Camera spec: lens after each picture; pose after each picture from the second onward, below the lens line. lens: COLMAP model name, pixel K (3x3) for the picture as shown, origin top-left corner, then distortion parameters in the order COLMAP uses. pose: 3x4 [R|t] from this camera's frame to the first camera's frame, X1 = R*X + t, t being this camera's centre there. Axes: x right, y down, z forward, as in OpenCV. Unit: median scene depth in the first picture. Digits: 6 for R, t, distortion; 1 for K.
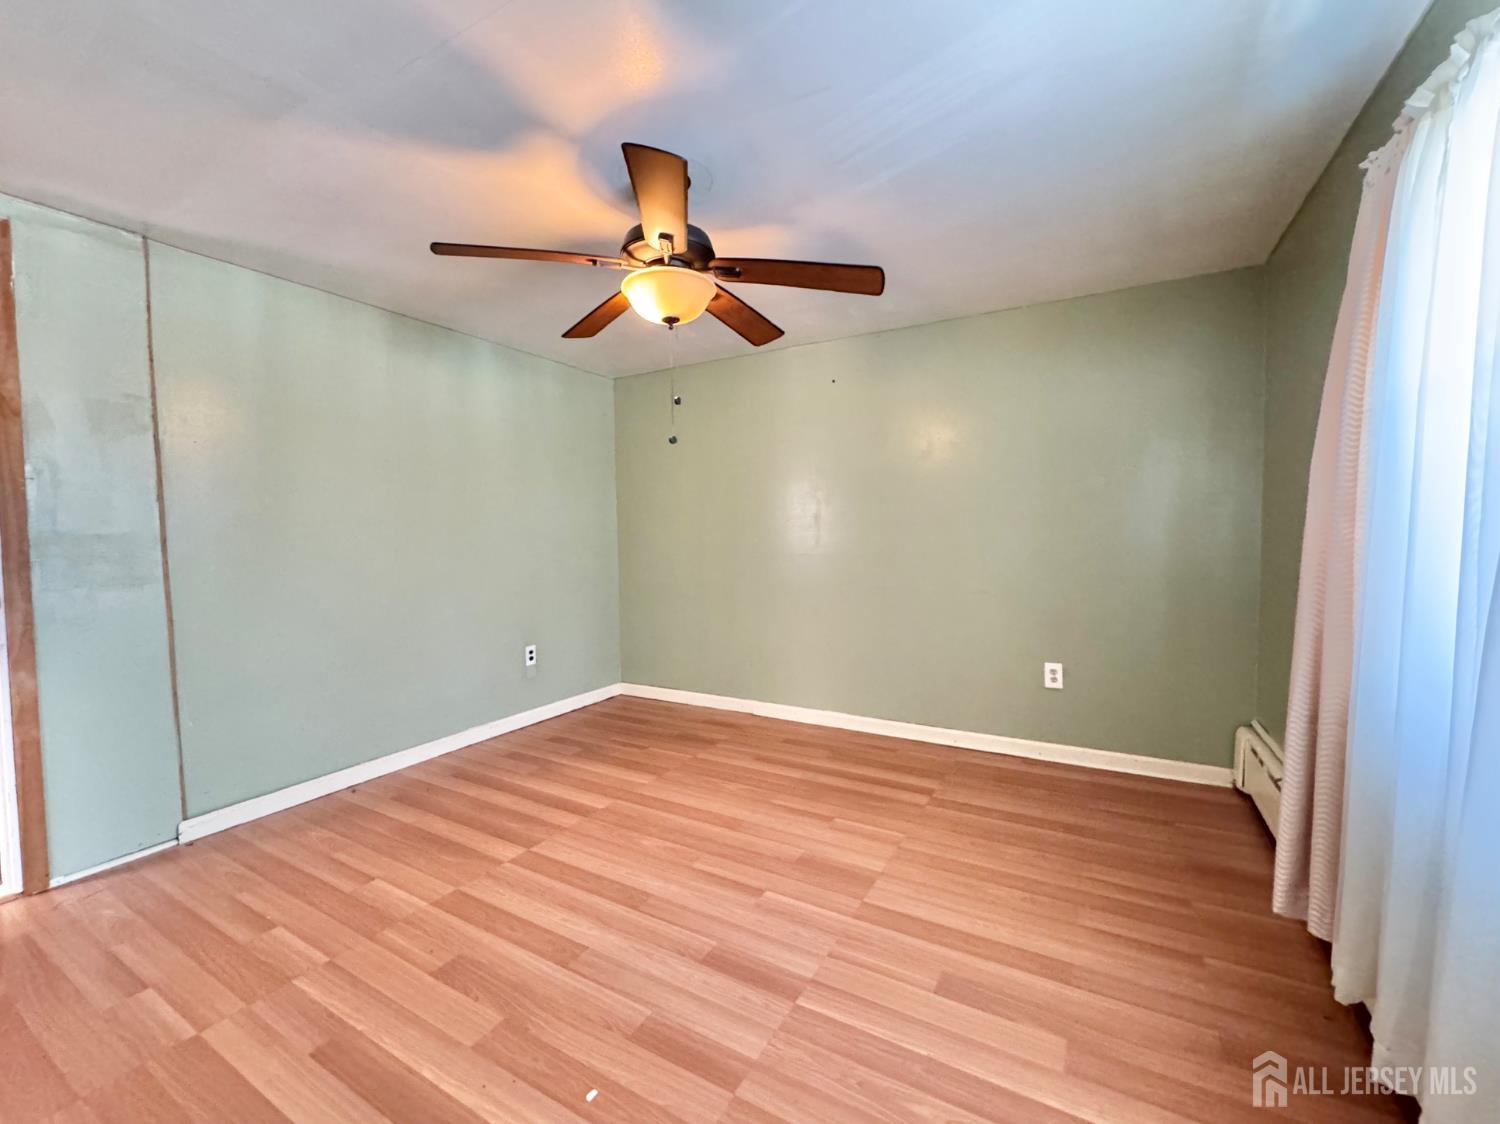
lens RADIAL K [[598.4, 0, 749.6], [0, 598.4, 564.0], [0, 0, 1]] dist [-0.003310, 0.000428]
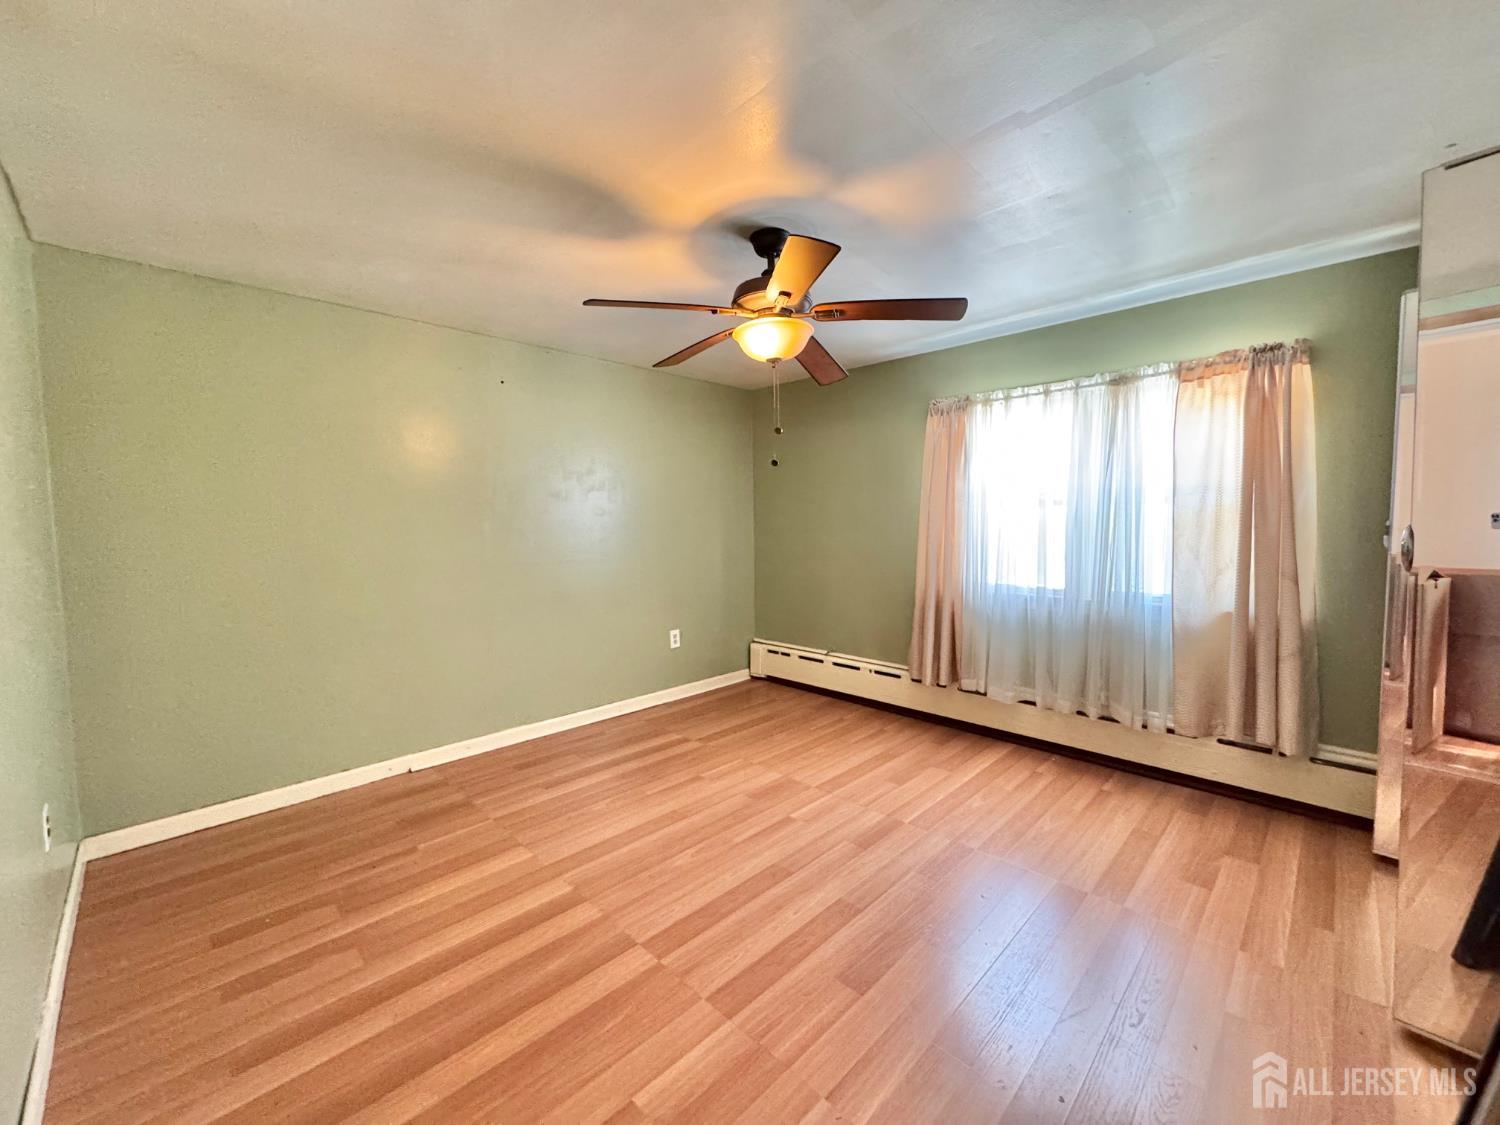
lens RADIAL K [[598.4, 0, 712.2], [0, 598.4, 560.4], [0, 0, 1]] dist [-0.003310, 0.000428]
pose [[0.299275, -0.049251, 0.952895, -0.916780], [0.059769, 0.997673, 0.032794, -0.045049], [-0.952293, 0.047139, 0.301523, 0.549171]]
